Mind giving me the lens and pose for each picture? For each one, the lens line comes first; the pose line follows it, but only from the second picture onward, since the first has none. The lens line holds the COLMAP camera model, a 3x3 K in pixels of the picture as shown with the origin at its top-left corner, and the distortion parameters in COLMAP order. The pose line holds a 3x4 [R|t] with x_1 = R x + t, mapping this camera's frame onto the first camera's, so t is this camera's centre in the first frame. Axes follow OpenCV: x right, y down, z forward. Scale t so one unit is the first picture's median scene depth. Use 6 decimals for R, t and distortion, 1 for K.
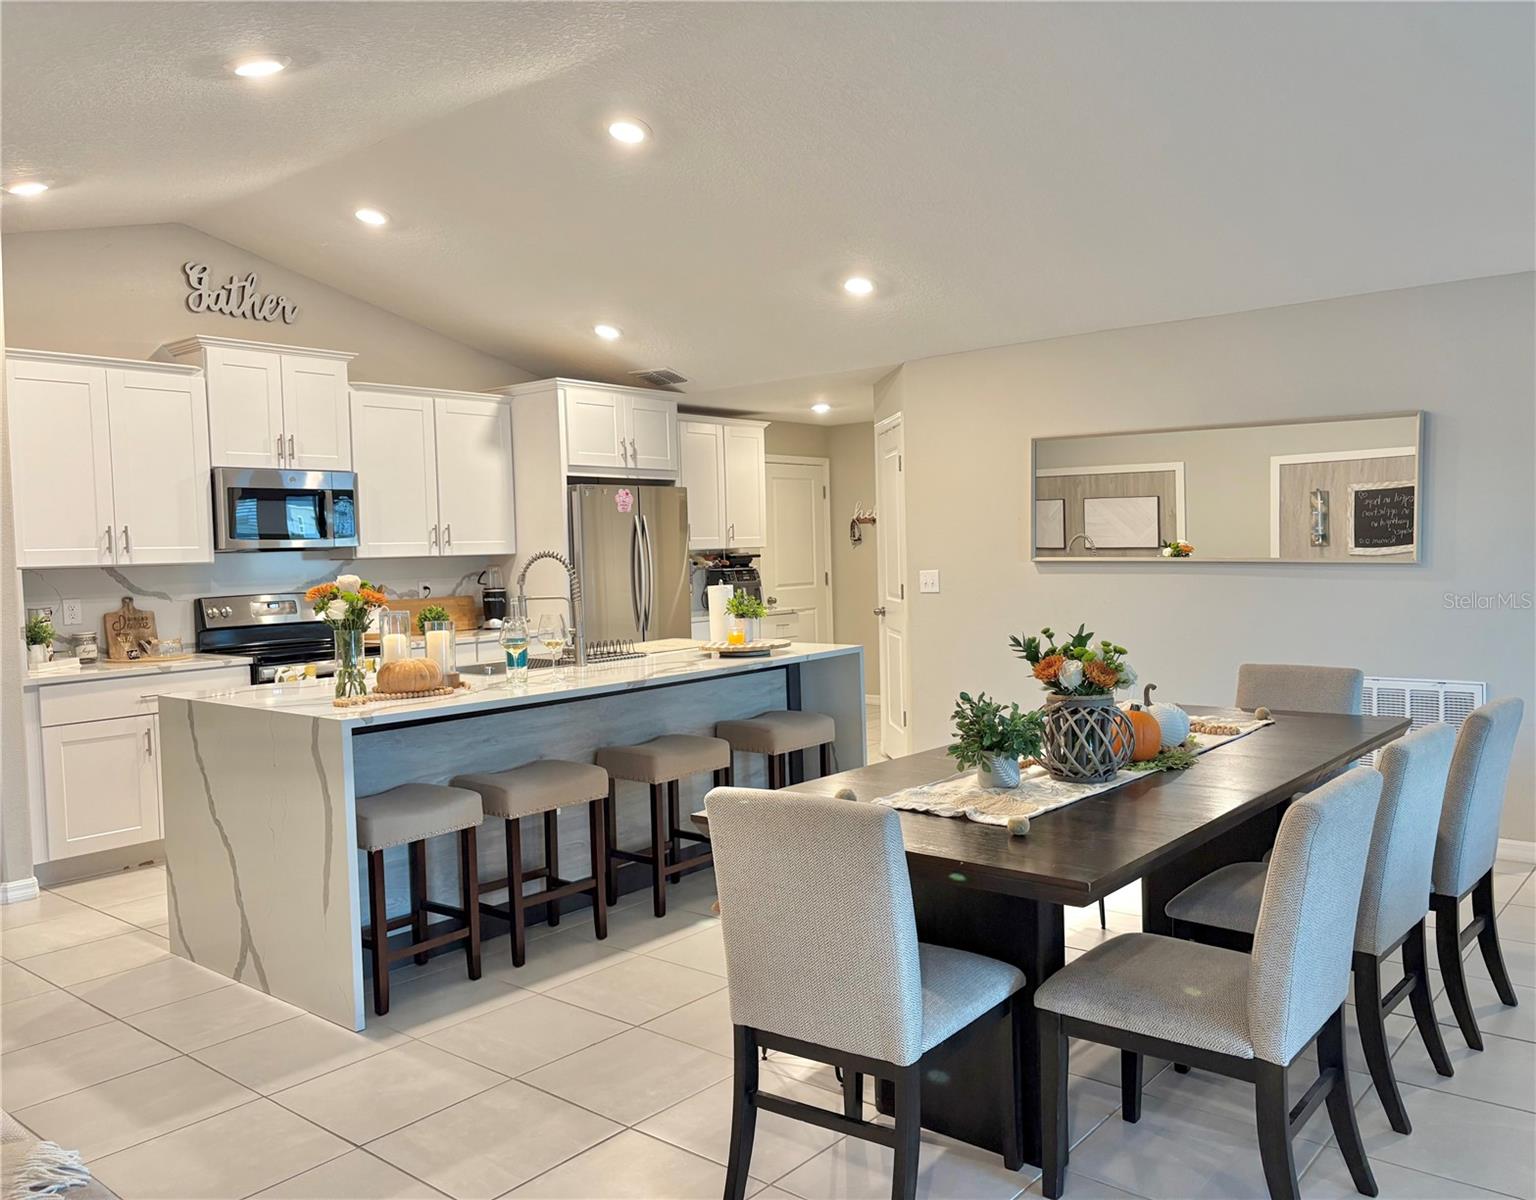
lens RADIAL K [[1248.1, 0, 768.0], [0, 1248.1, 600.0], [0, 0, 1]] dist [0.059000, 0.000769]
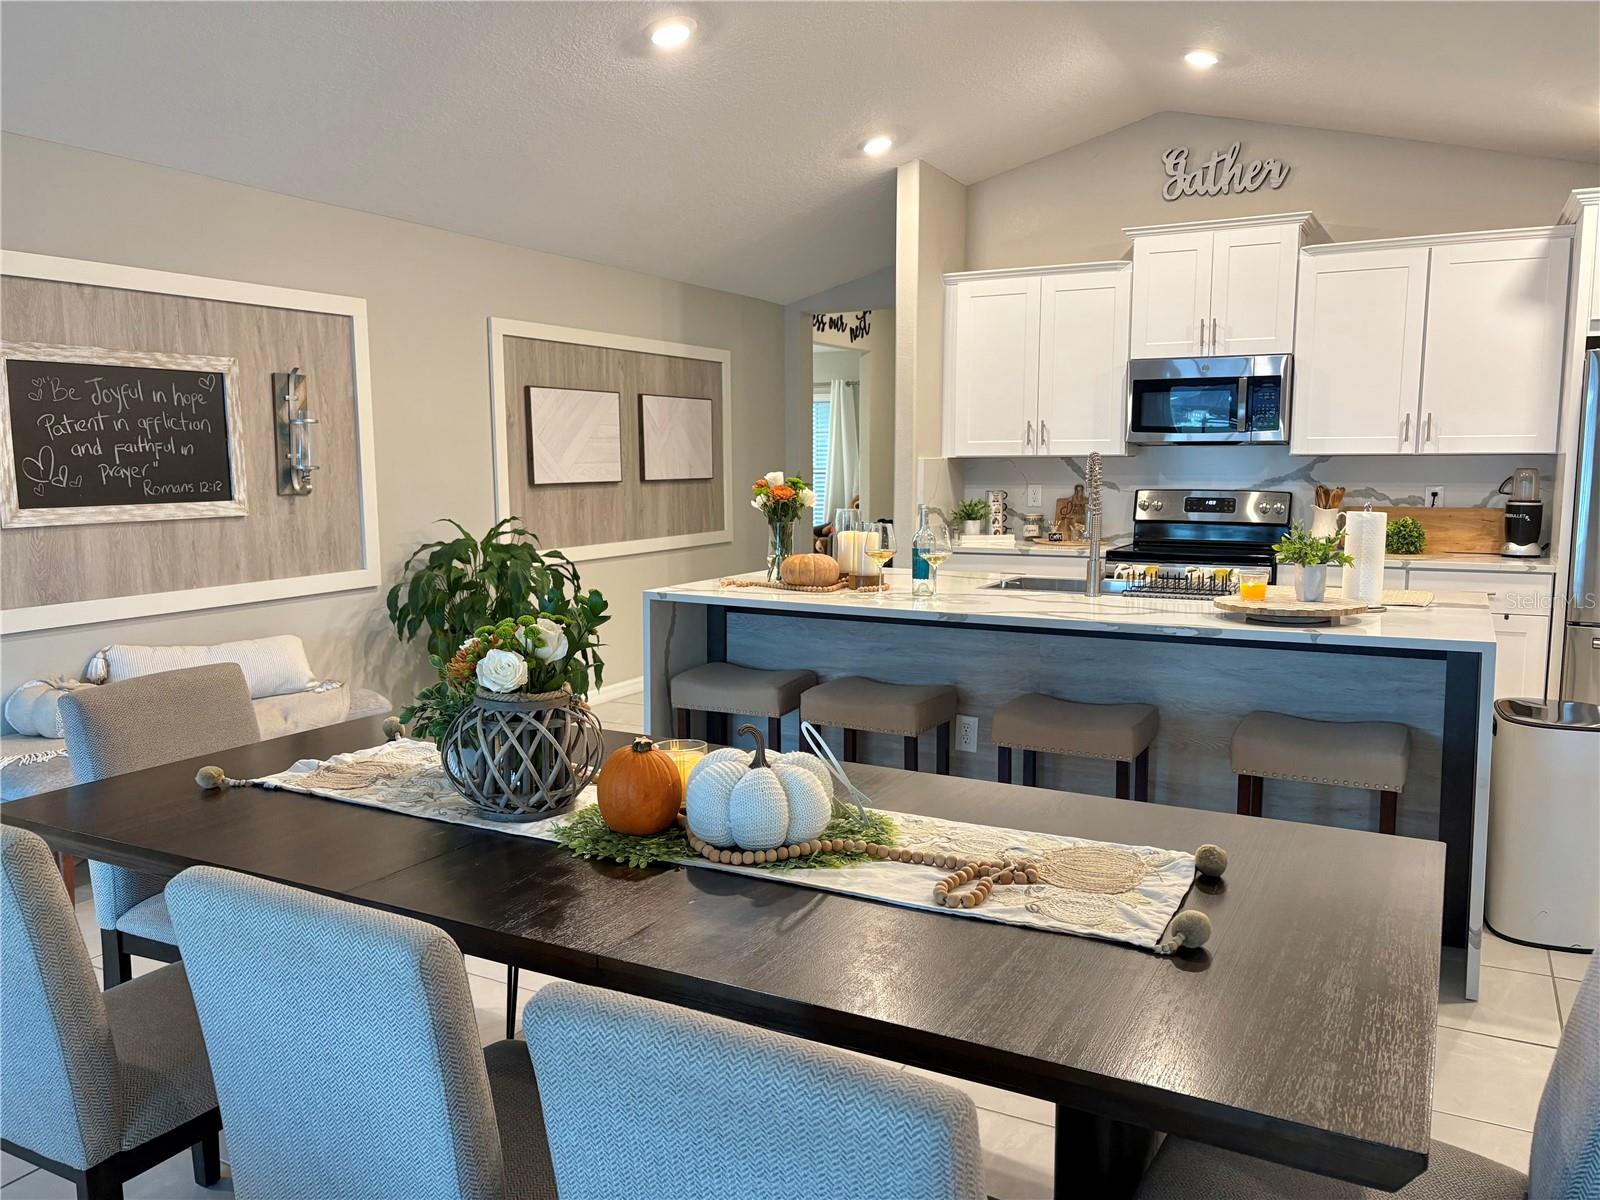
lens RADIAL K [[1226.4, 0, 800.0], [0, 1226.4, 600.0], [0, 0, 1]] dist [0.056328, 0.001185]
pose [[0.224819, 0.142727, -0.963891, 0.472643], [-0.050366, 0.989594, 0.134786, -0.034706], [0.973098, 0.018245, 0.229668, 0.512173]]
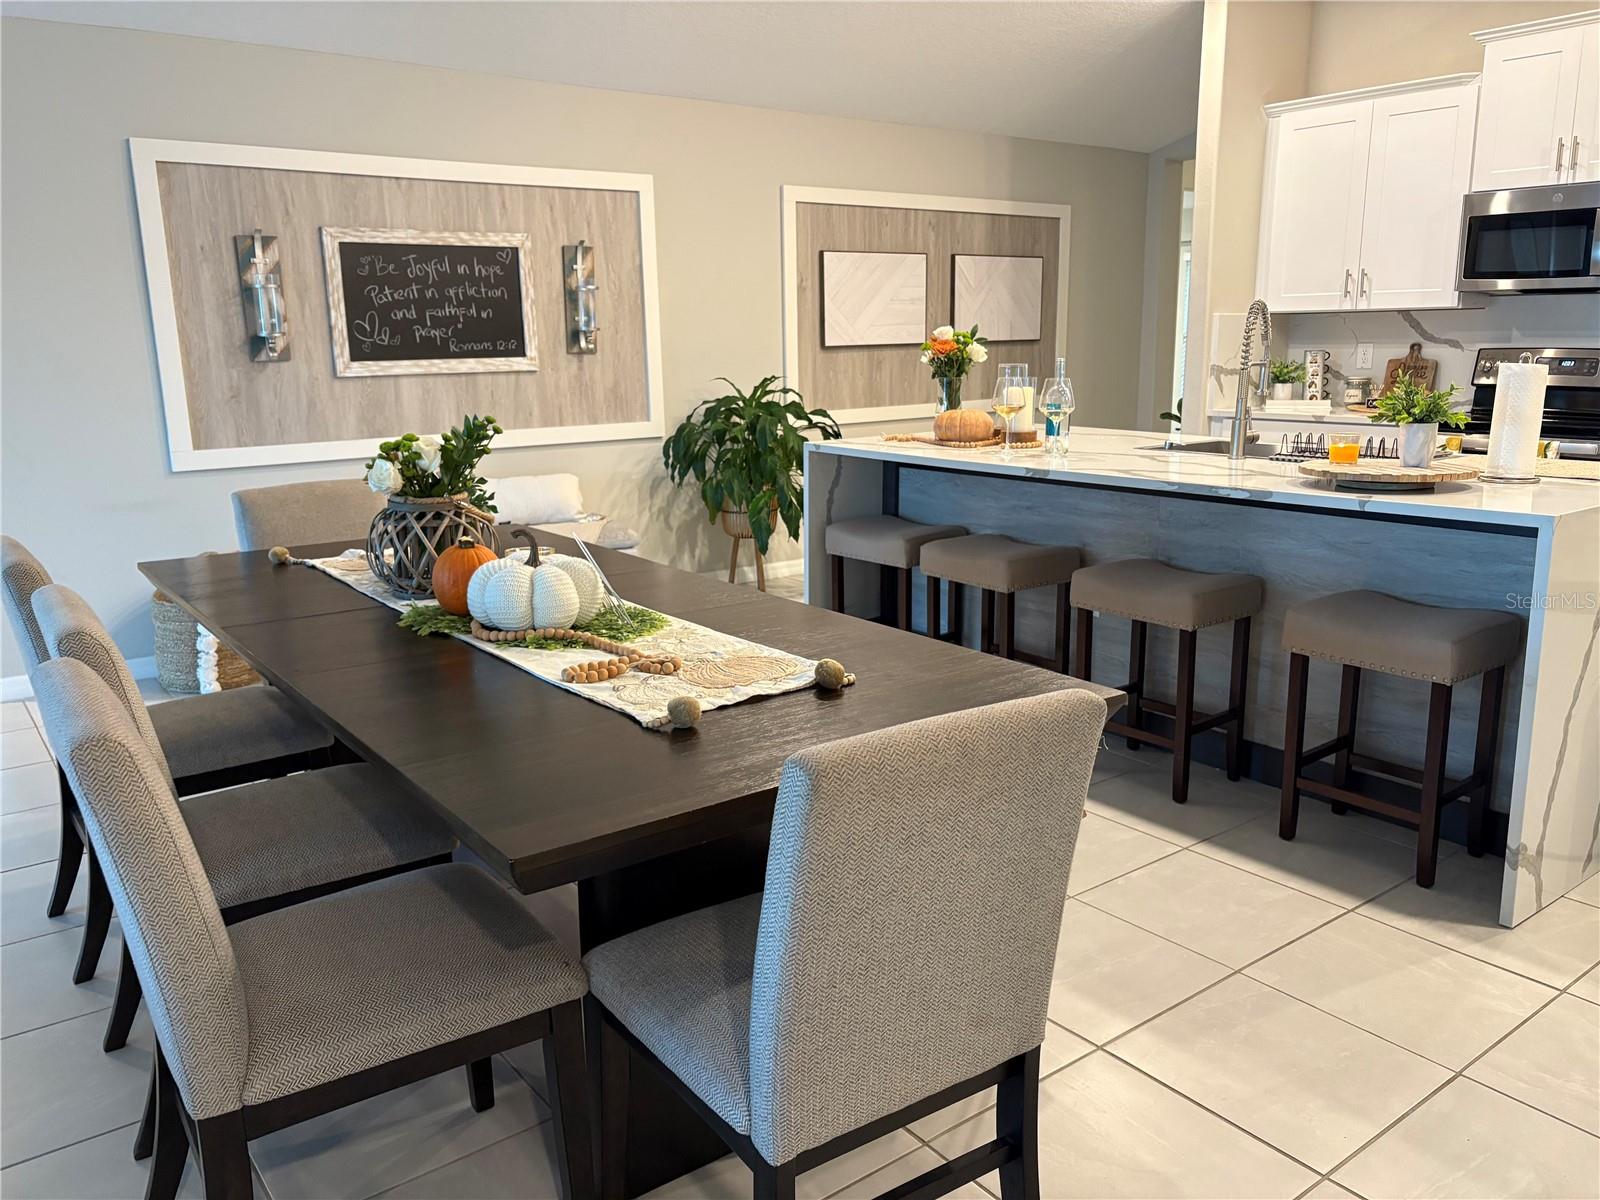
lens RADIAL K [[1236.4, 0, 800.0], [0, 1236.4, 600.0], [0, 0, 1]] dist [0.058222, -0.073578]
pose [[-0.197840, 0.238068, -0.950885, 0.514666], [-0.029839, 0.968147, 0.248598, -0.034729], [0.979780, 0.077556, -0.184434, 0.721365]]
